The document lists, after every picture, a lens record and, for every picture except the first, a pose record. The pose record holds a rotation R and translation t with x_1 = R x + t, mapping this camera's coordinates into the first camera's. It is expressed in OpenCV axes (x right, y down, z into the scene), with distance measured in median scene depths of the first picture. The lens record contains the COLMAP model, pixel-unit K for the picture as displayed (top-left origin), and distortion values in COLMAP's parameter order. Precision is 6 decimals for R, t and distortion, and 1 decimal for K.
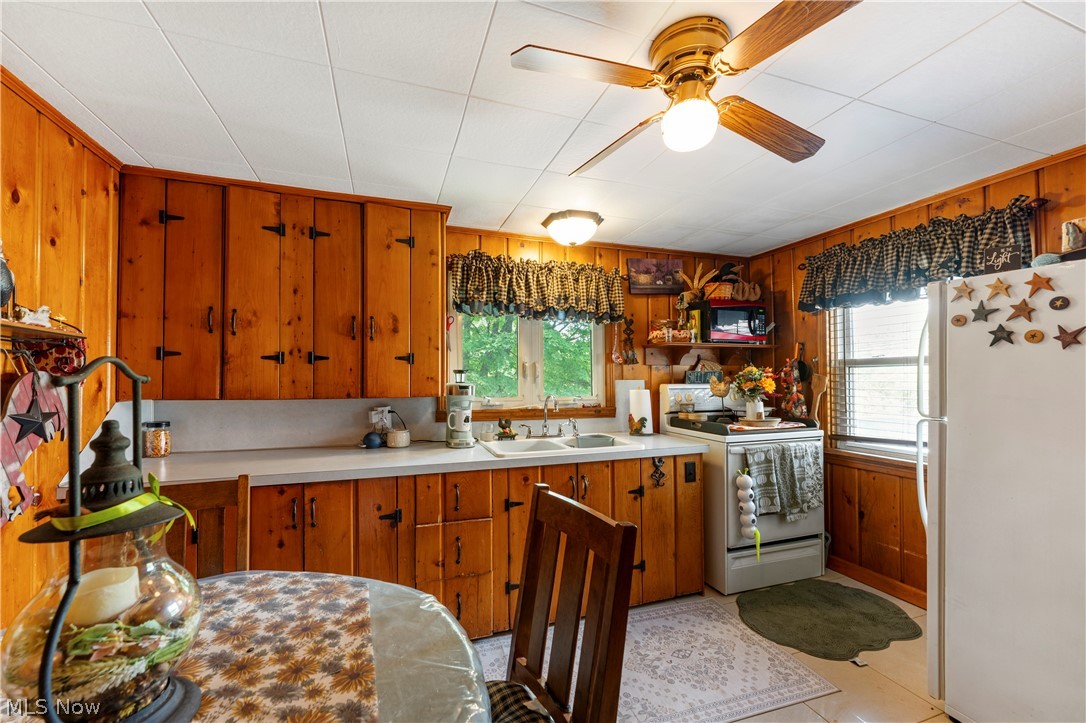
lens RADIAL K [[438.3, 0, 537.6], [0, 438.3, 373.2], [0, 0, 1]] dist [-0.000616, 0.000316]
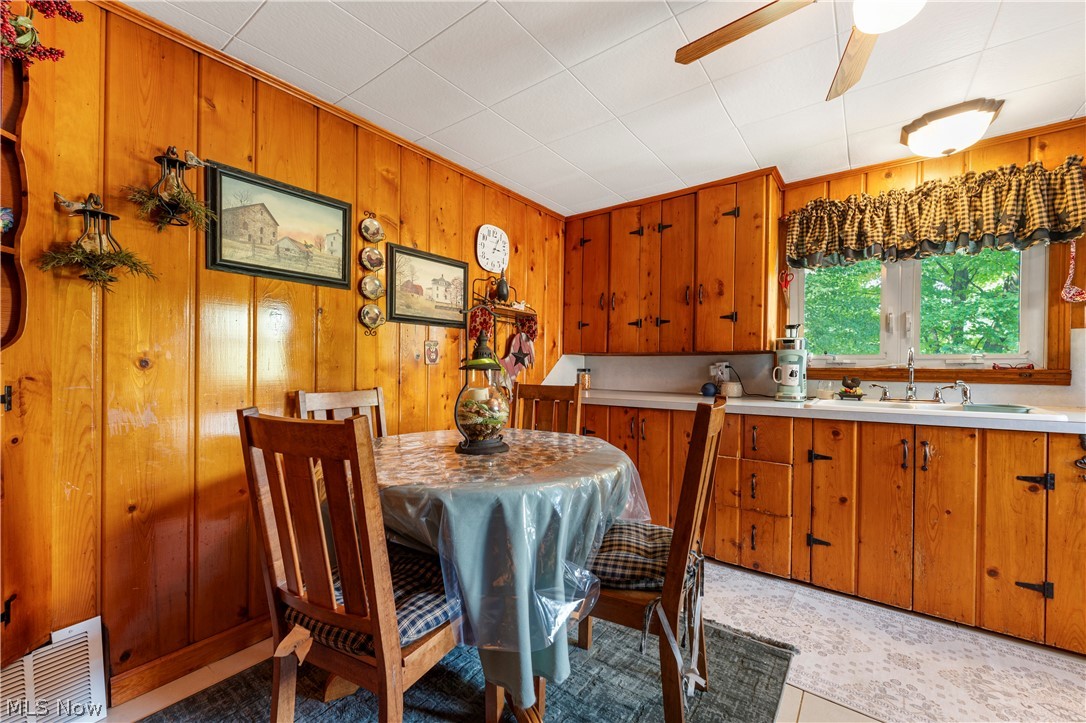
lens RADIAL K [[438.3, 0, 537.6], [0, 438.3, 373.2], [0, 0, 1]] dist [-0.000616, 0.000316]
pose [[0.545422, 0.016448, -0.838000, 0.386414], [0.002602, 0.999769, 0.021317, 0.087315], [0.838157, -0.013807, 0.545254, -0.038118]]
